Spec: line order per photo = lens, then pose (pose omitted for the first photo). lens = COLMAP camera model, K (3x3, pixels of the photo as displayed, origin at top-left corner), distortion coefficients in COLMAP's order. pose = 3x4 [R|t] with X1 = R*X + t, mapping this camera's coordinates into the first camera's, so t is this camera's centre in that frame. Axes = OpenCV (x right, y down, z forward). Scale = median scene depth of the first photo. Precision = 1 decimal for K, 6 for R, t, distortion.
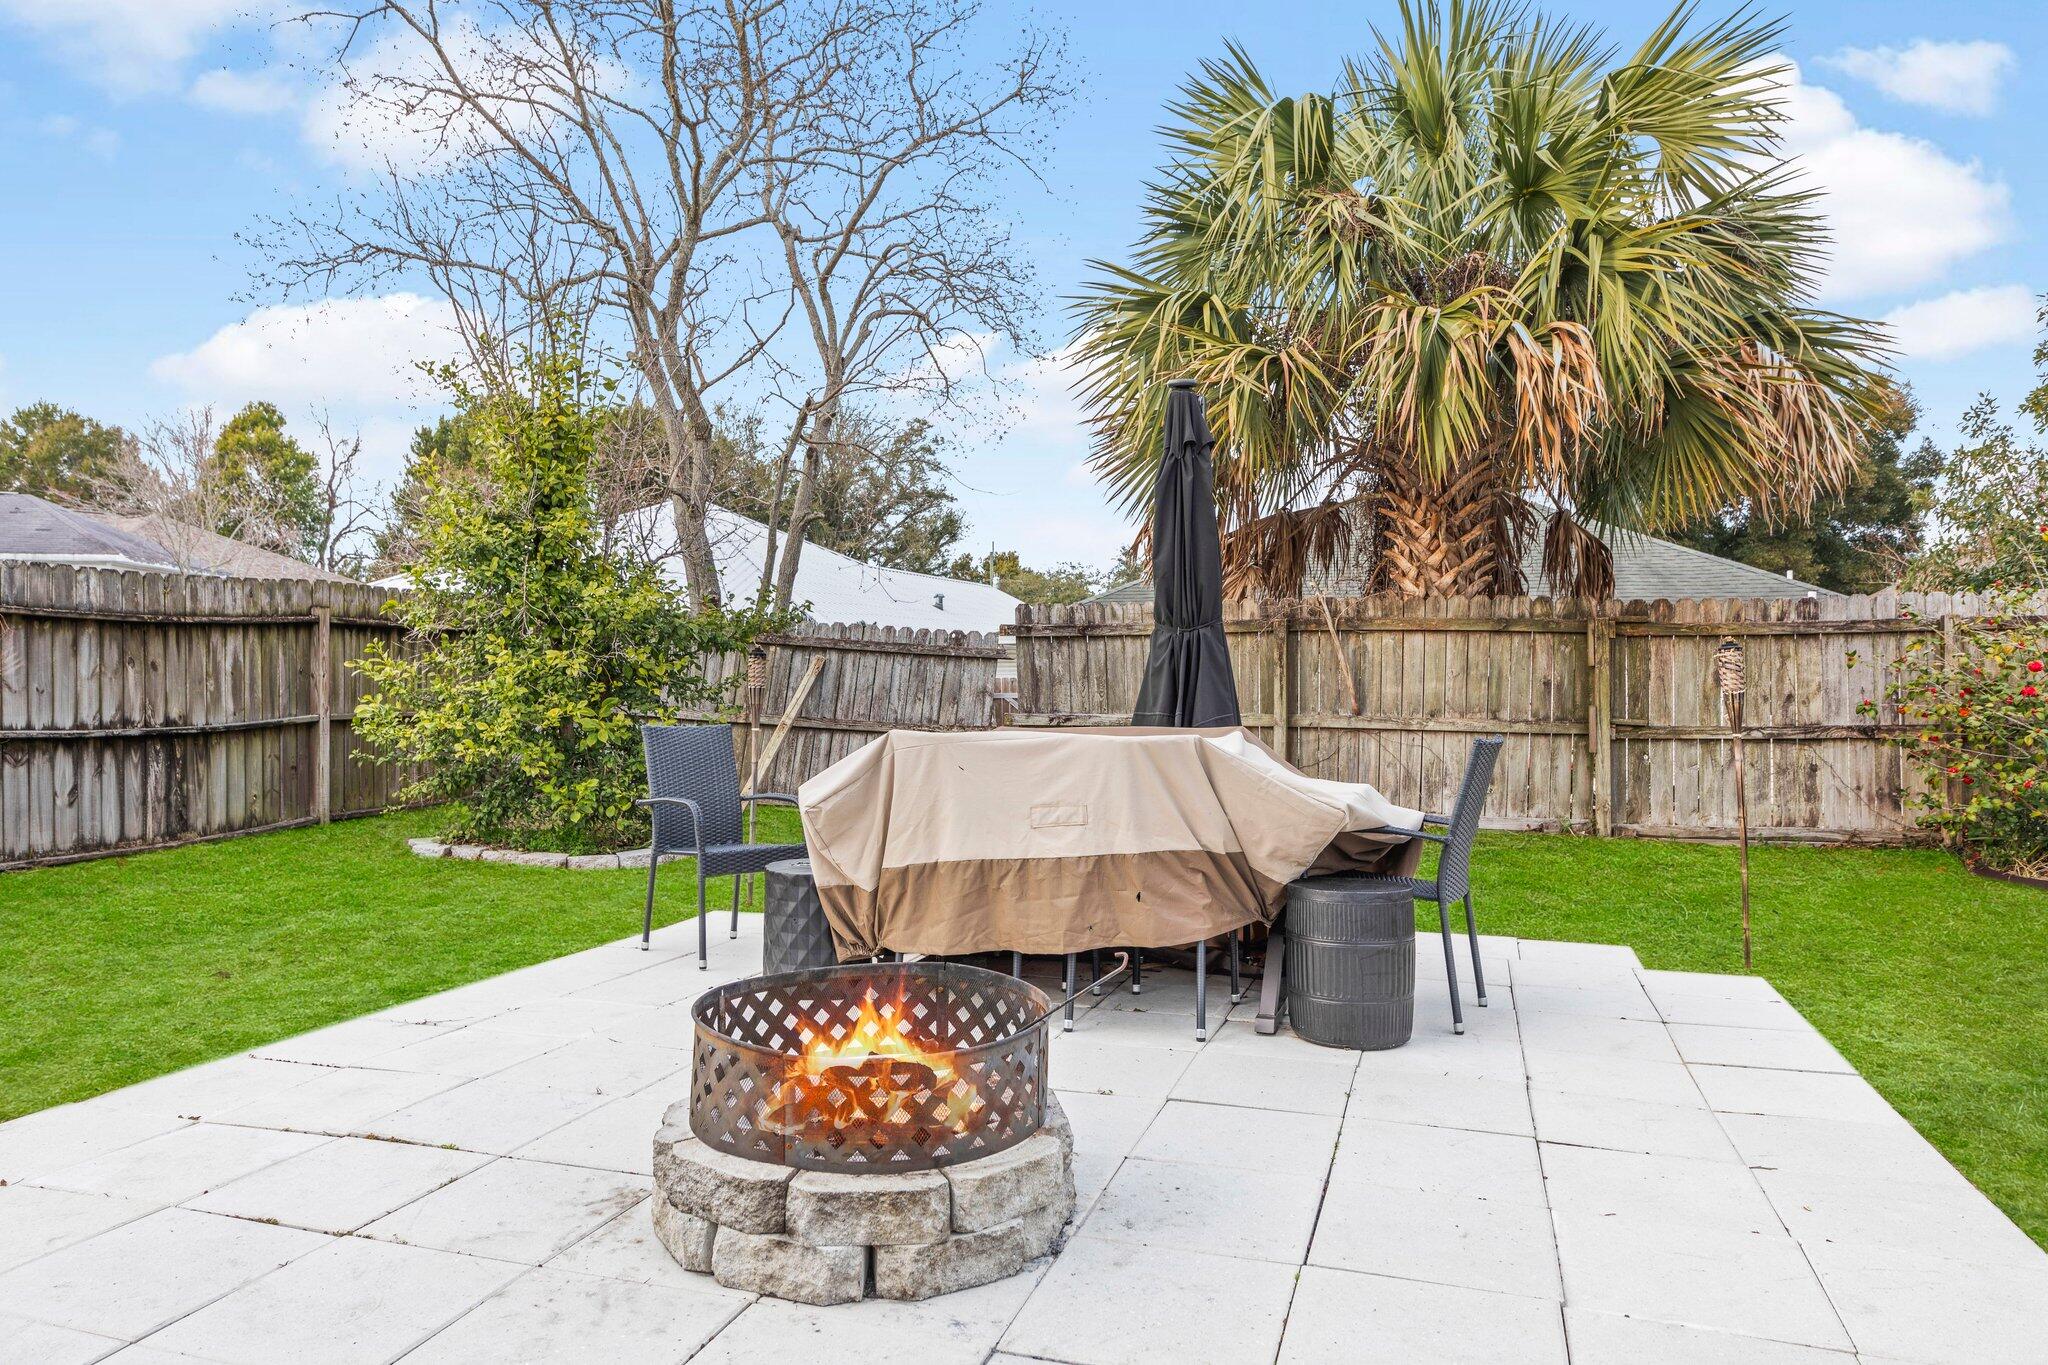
lens RADIAL K [[1324.0, 0, 1029.6], [0, 1324.0, 678.5], [0, 0, 1]] dist [0.008133, 0.000455]
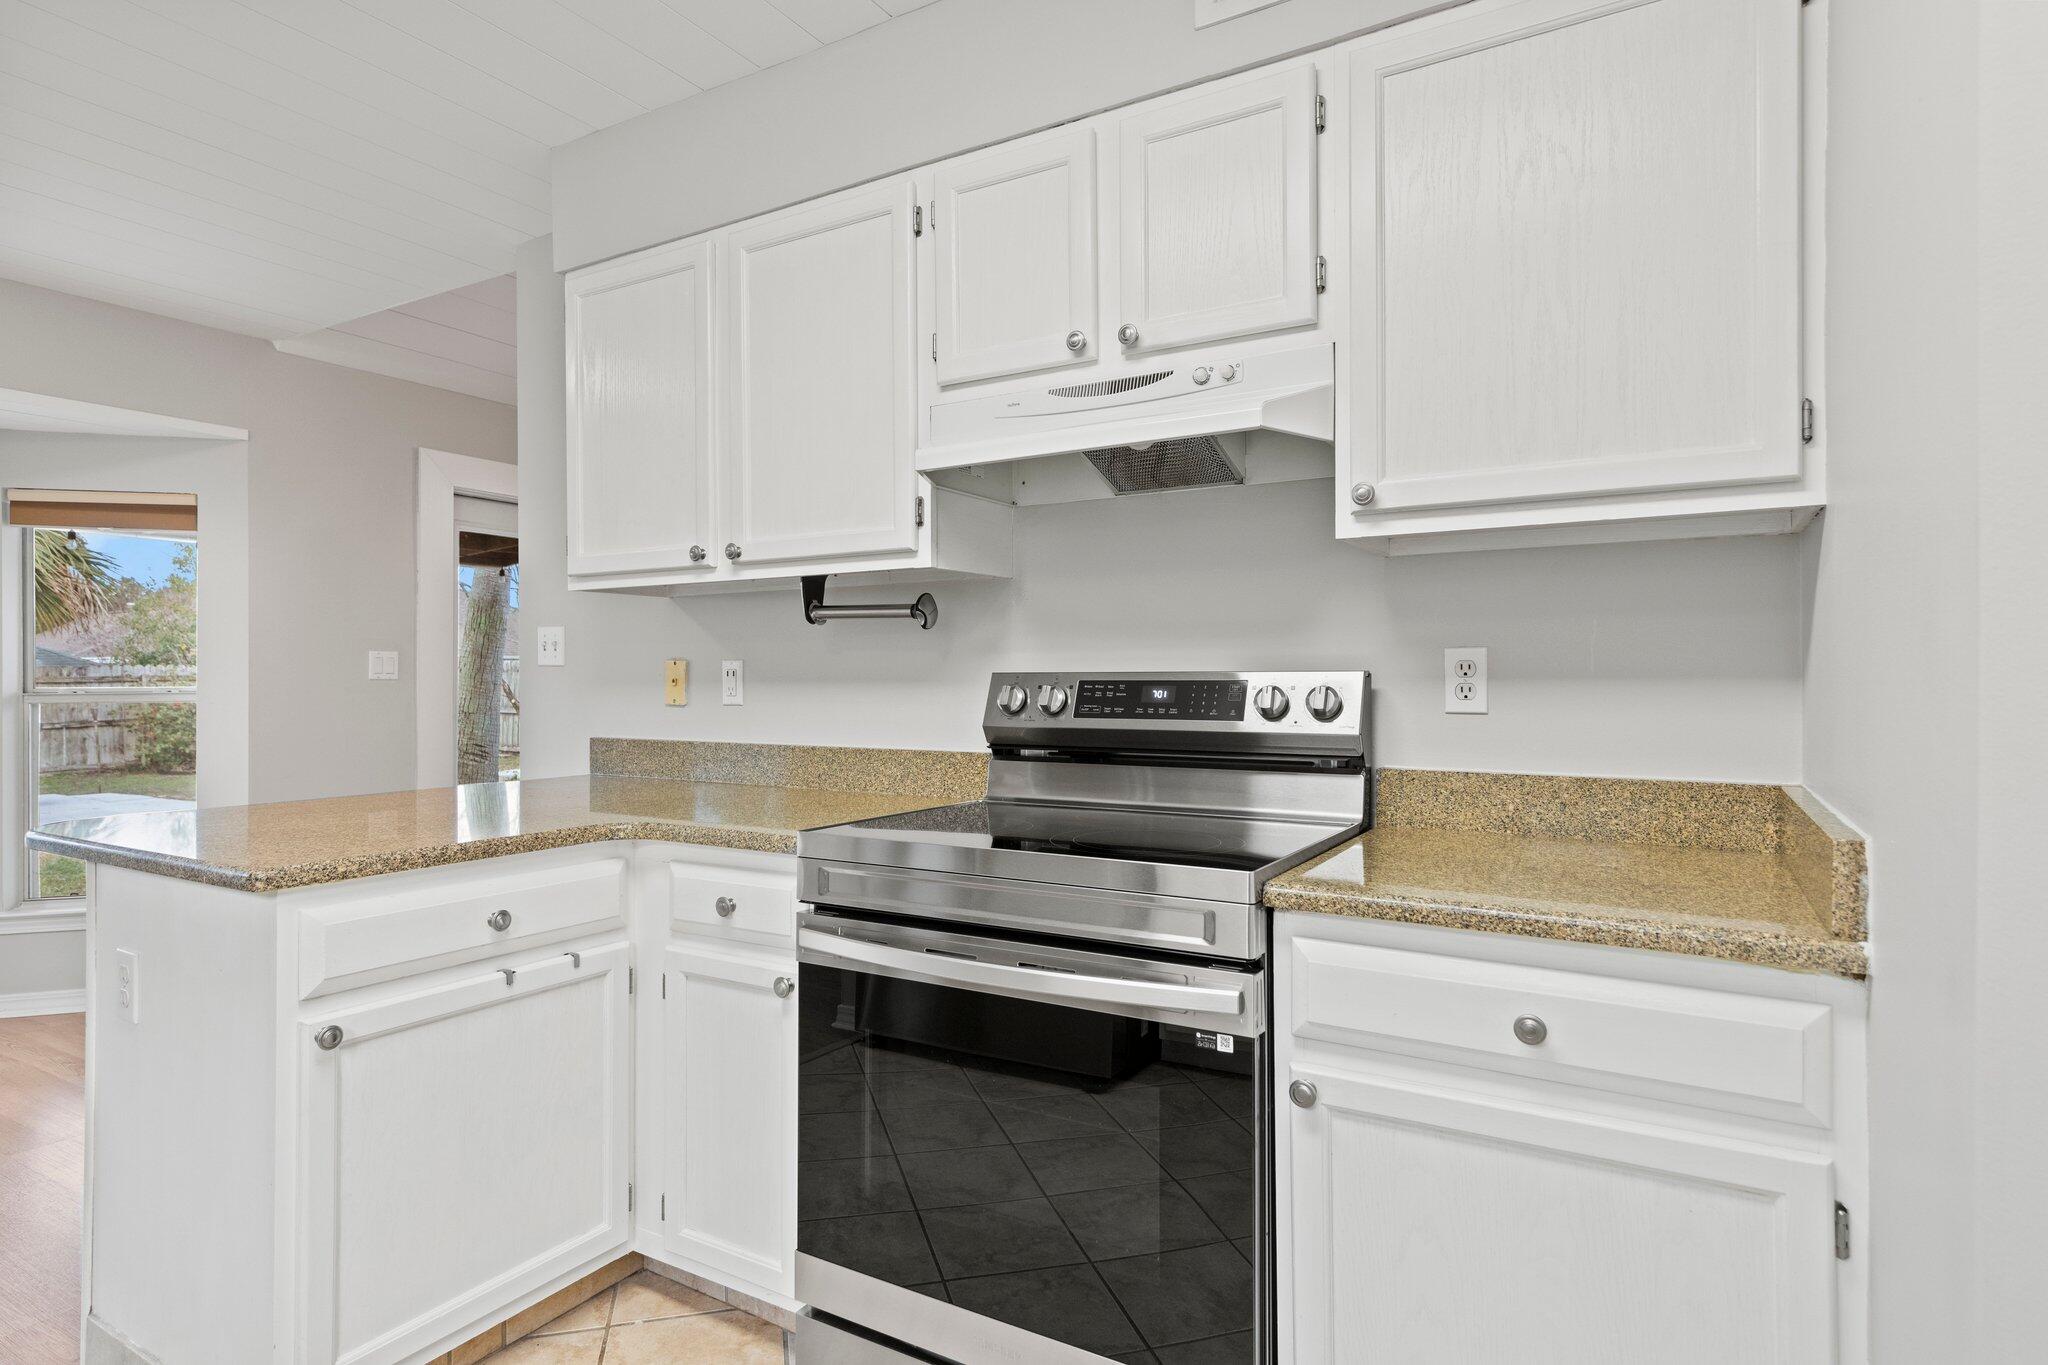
lens RADIAL K [[1106.9, 0, 1027.6], [0, 1106.9, 677.4], [0, 0, 1]] dist [0.002939, 0.000384]
pose [[0.239732, 0.000159, 0.970839, -0.927035], [0.013034, 0.999909, -0.003382, -0.013117], [-0.970752, 0.013464, 0.239708, -1.104789]]
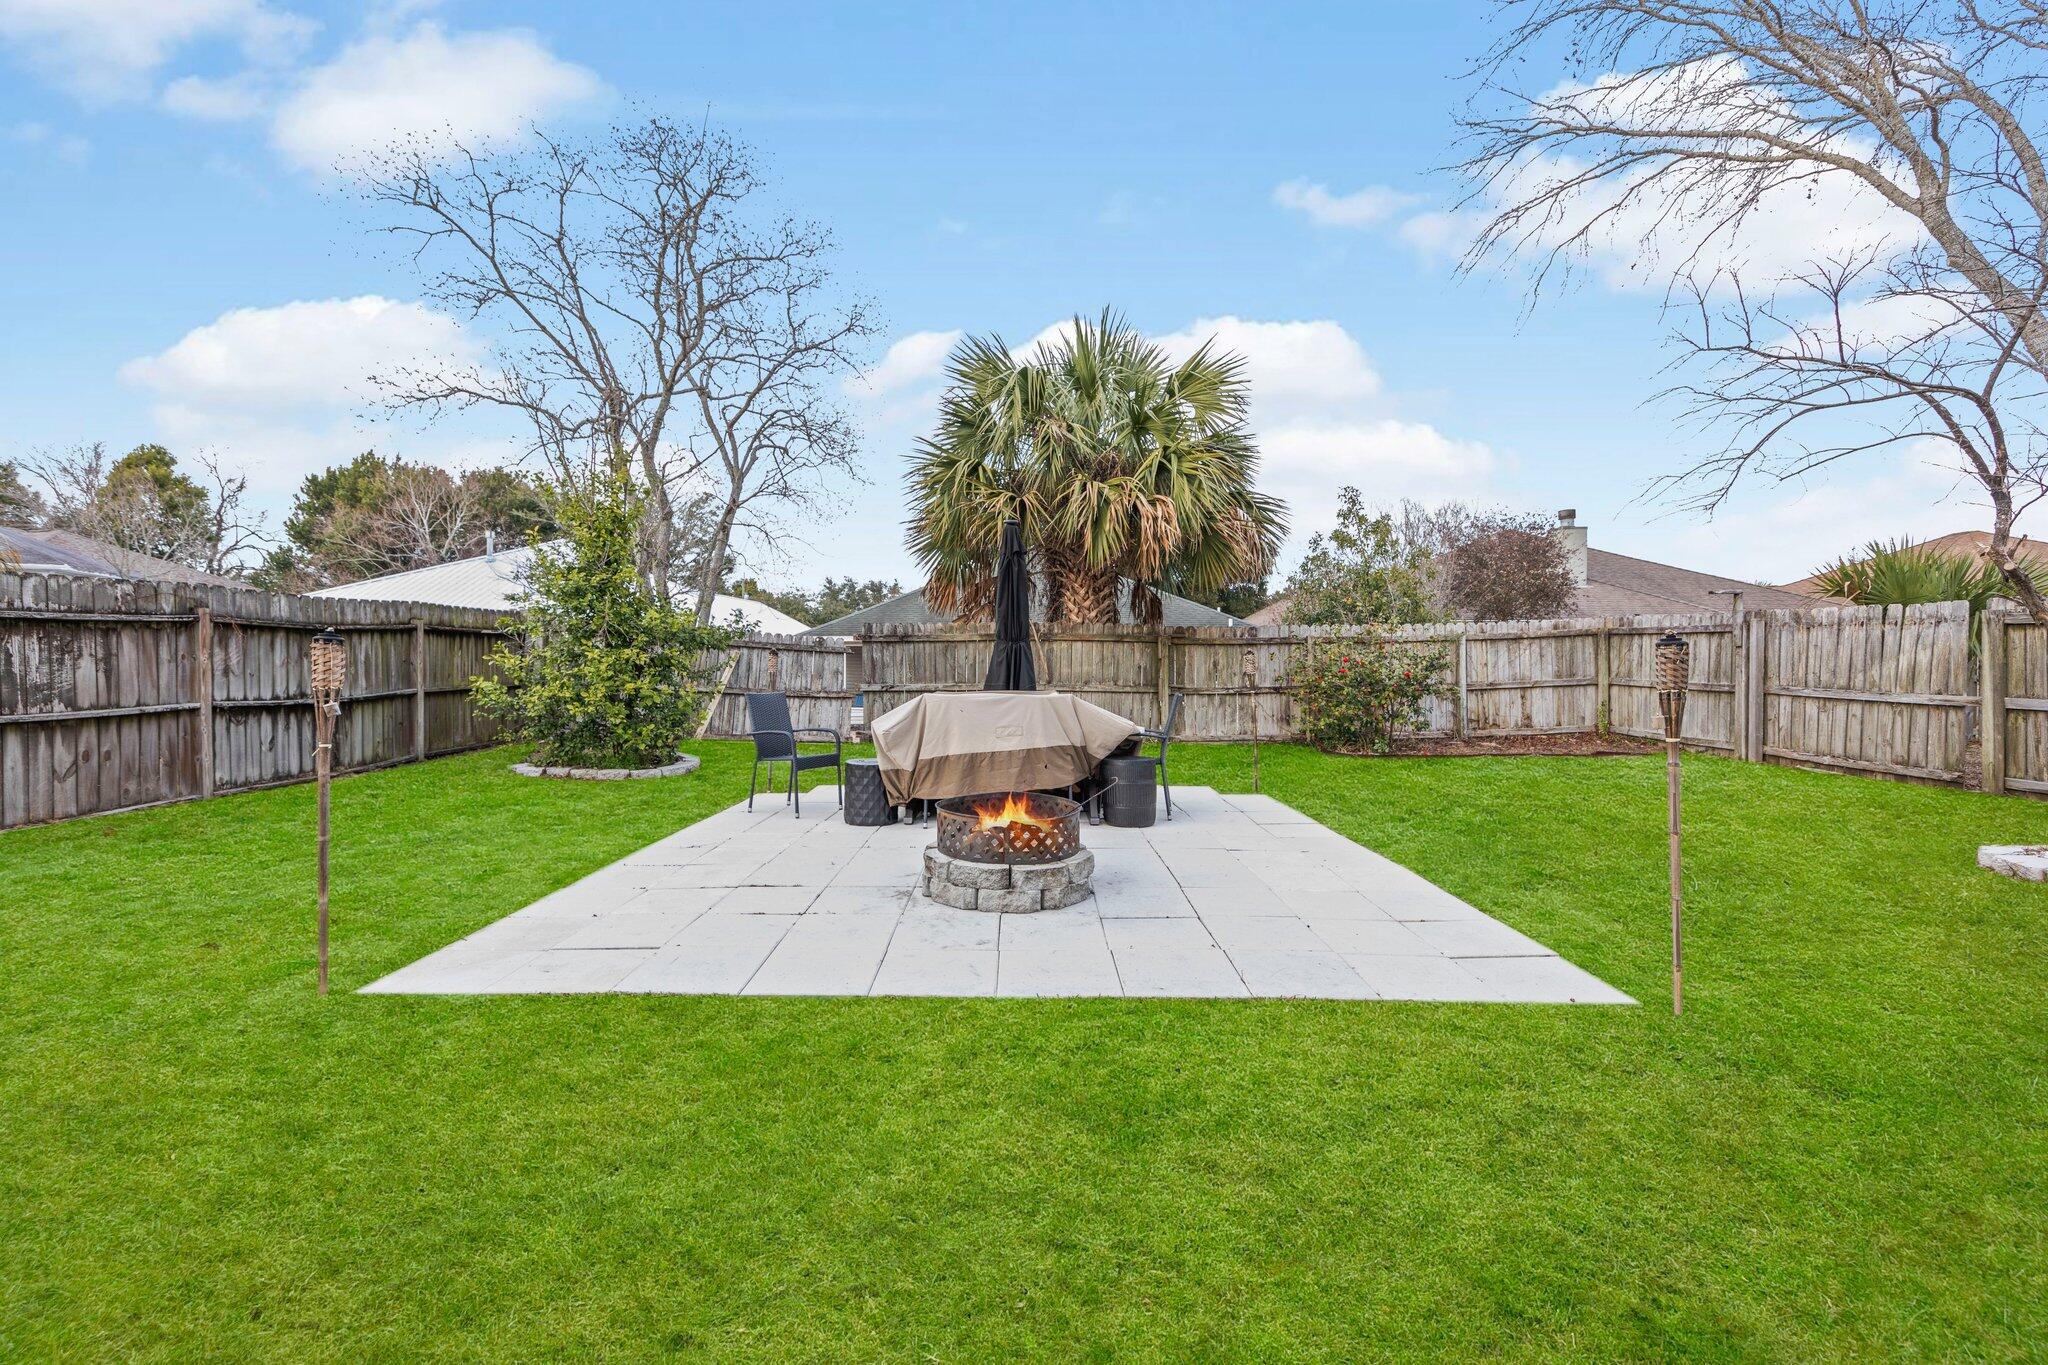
lens RADIAL K [[820.7, 0, 1023.4], [0, 820.7, 663.2], [0, 0, 1]] dist [0.009070, 0.000112]
pose [[0.950780, -0.000244, 0.309867, -0.174476], [-0.000836, 0.999994, 0.003353, -0.006651], [-0.309866, -0.003447, 0.950774, -0.140142]]
